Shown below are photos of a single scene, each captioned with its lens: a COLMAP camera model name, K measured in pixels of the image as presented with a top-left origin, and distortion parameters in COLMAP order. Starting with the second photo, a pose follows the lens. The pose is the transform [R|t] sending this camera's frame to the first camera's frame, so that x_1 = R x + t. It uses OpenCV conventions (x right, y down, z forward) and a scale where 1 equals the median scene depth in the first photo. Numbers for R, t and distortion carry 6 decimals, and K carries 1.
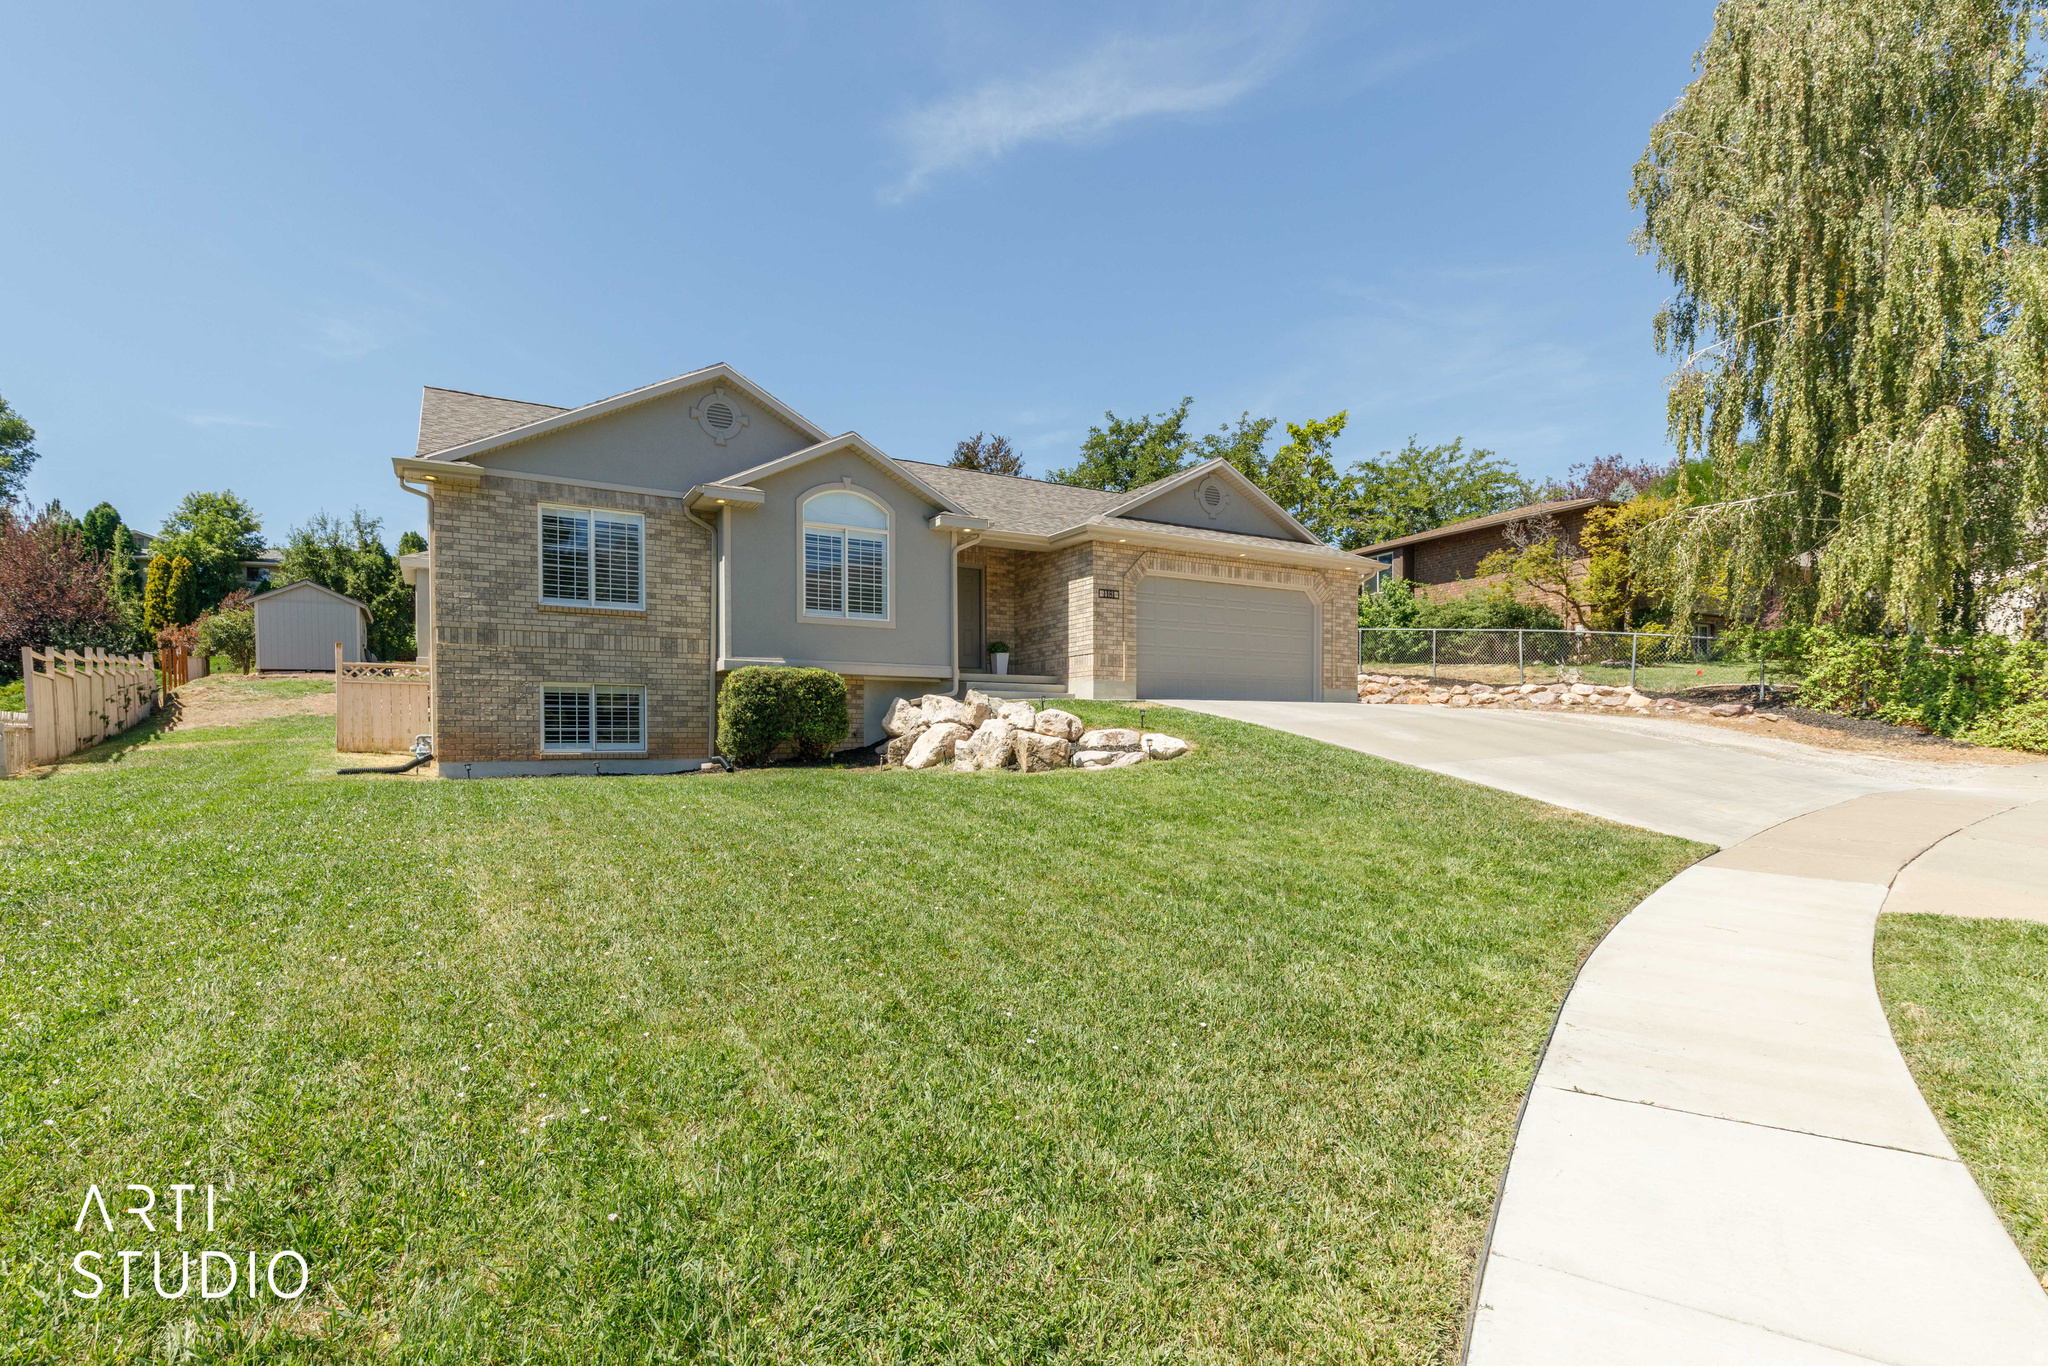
lens RADIAL K [[1012.3, 0, 1021.6], [0, 1012.3, 846.7], [0, 0, 1]] dist [-0.000675, -0.000190]
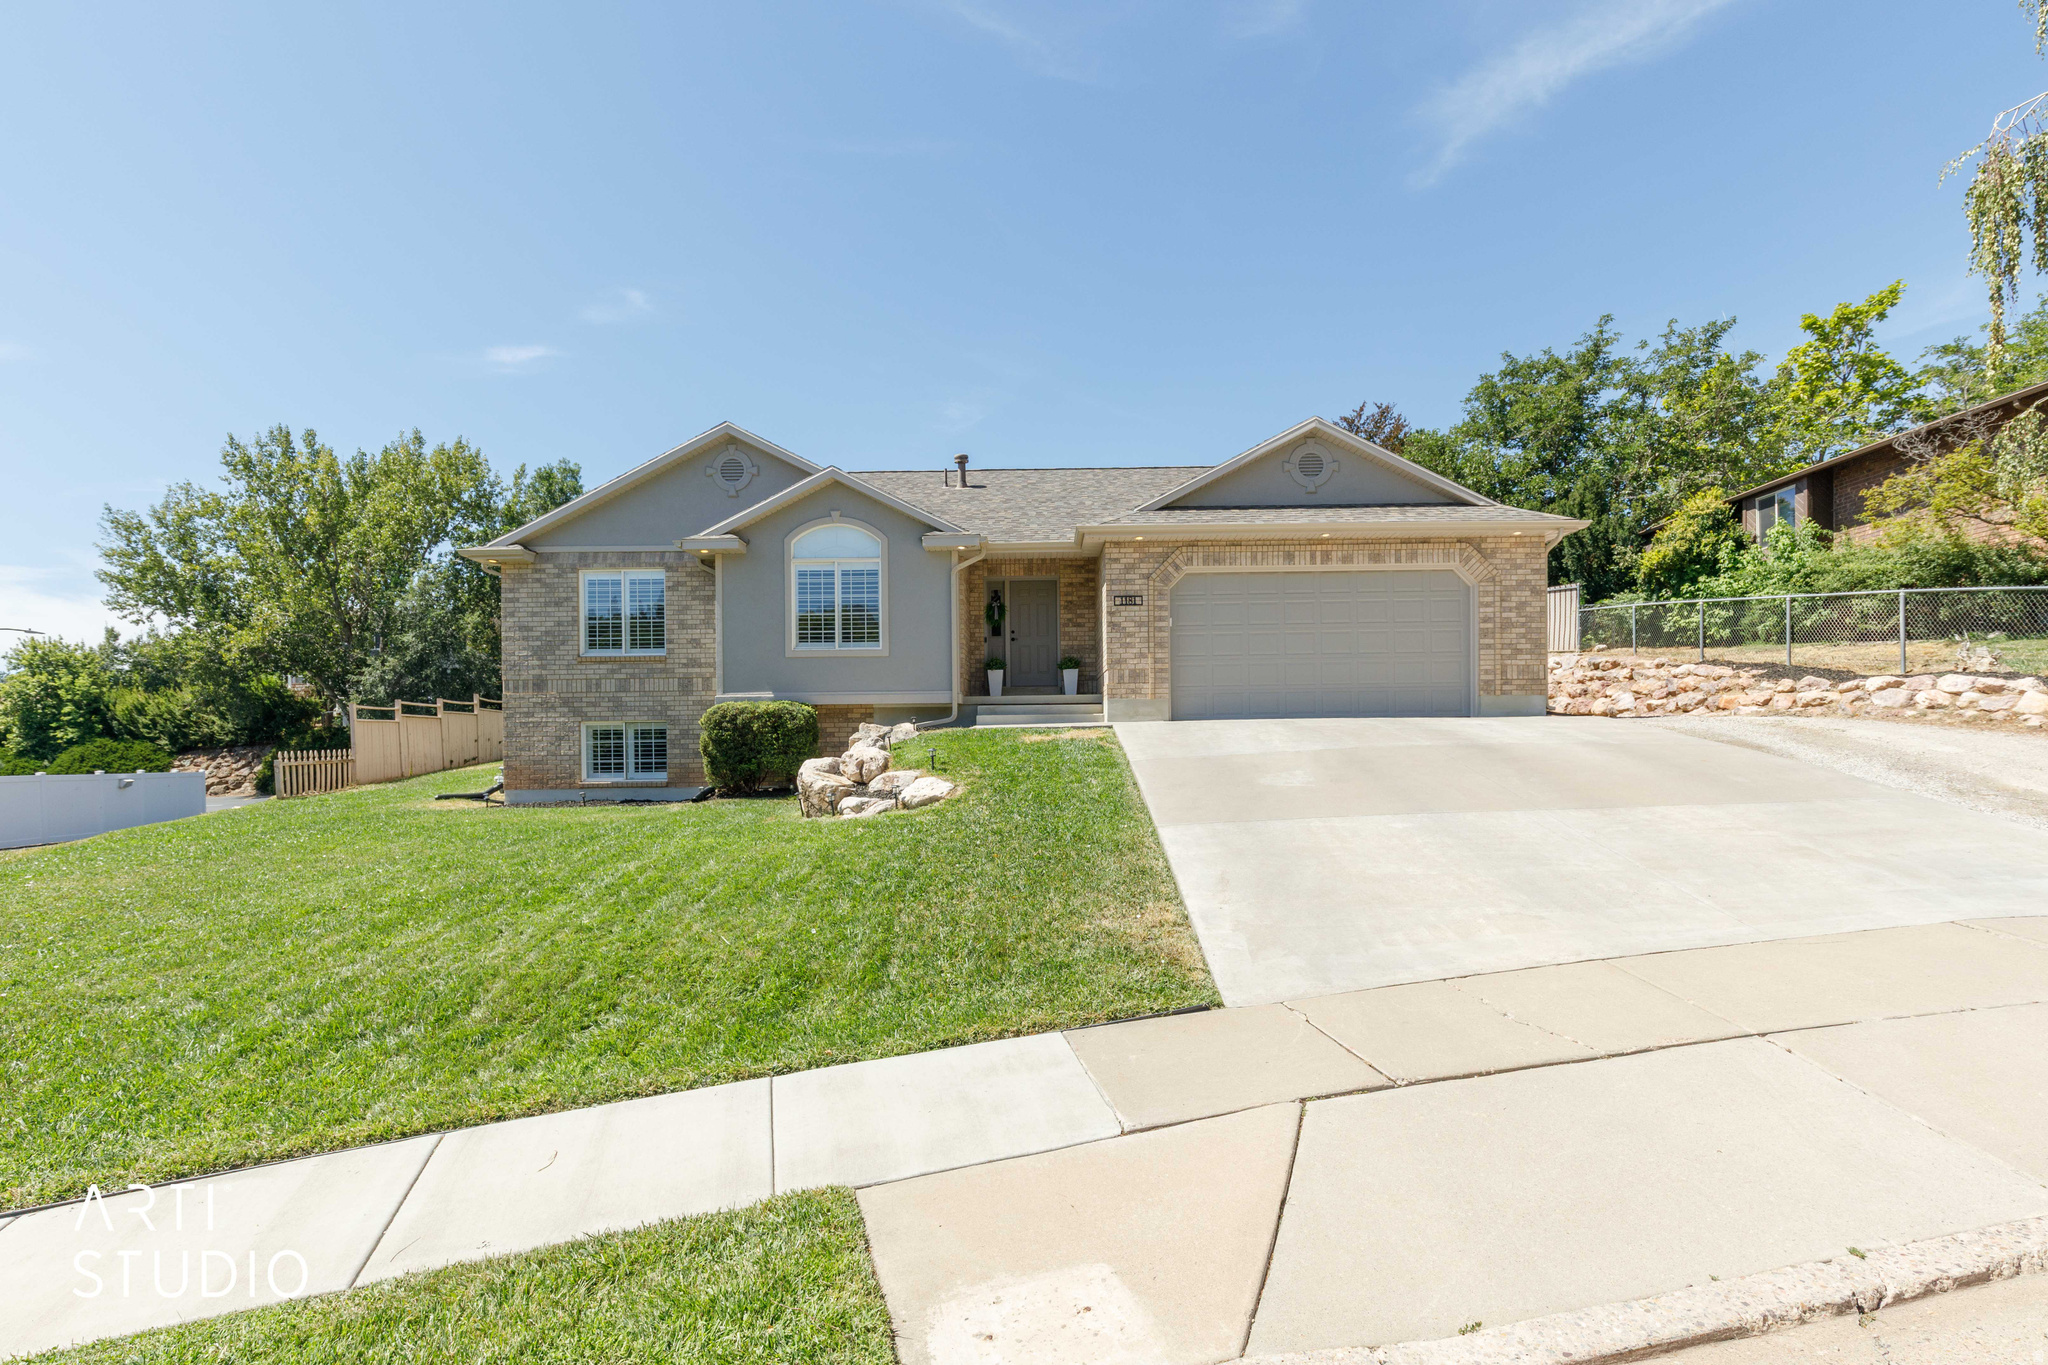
lens RADIAL K [[1025.2, 0, 1078.4], [0, 1025.2, 817.6], [0, 0, 1]] dist [-0.004013, -0.000560]
pose [[0.856334, 0.034760, -0.515252, 0.536439], [-0.043028, 0.999065, -0.004111, -0.060674], [0.514627, 0.025691, 0.857029, 0.238961]]
